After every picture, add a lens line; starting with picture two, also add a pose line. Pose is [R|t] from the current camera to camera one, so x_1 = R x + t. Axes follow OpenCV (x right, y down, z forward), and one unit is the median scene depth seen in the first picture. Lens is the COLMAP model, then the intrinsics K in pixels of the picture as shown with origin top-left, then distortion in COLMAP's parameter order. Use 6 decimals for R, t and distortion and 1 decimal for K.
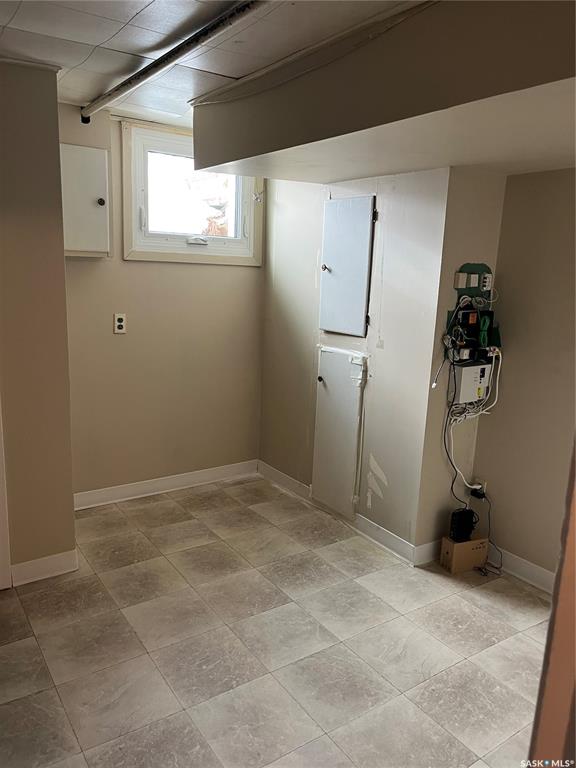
lens RADIAL K [[585.2, 0, 287.7], [0, 585.2, 386.5], [0, 0, 1]] dist [0.059217, -0.089160]
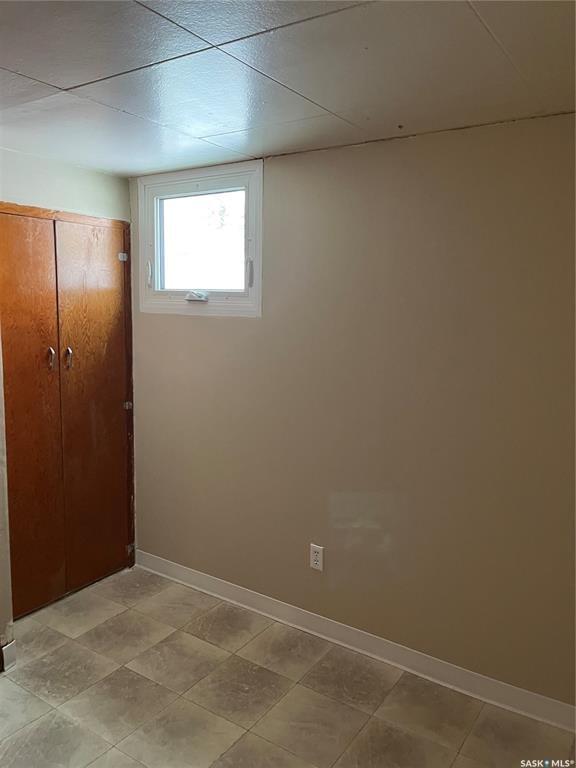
lens RADIAL K [[585.2, 0, 290.8], [0, 585.2, 385.5], [0, 0, 1]] dist [0.059217, -0.089160]
pose [[-0.391075, -0.163593, 0.905703, -1.067380], [0.153708, 0.958646, 0.239525, -0.319532], [-0.907433, 0.232886, -0.349757, 1.246078]]
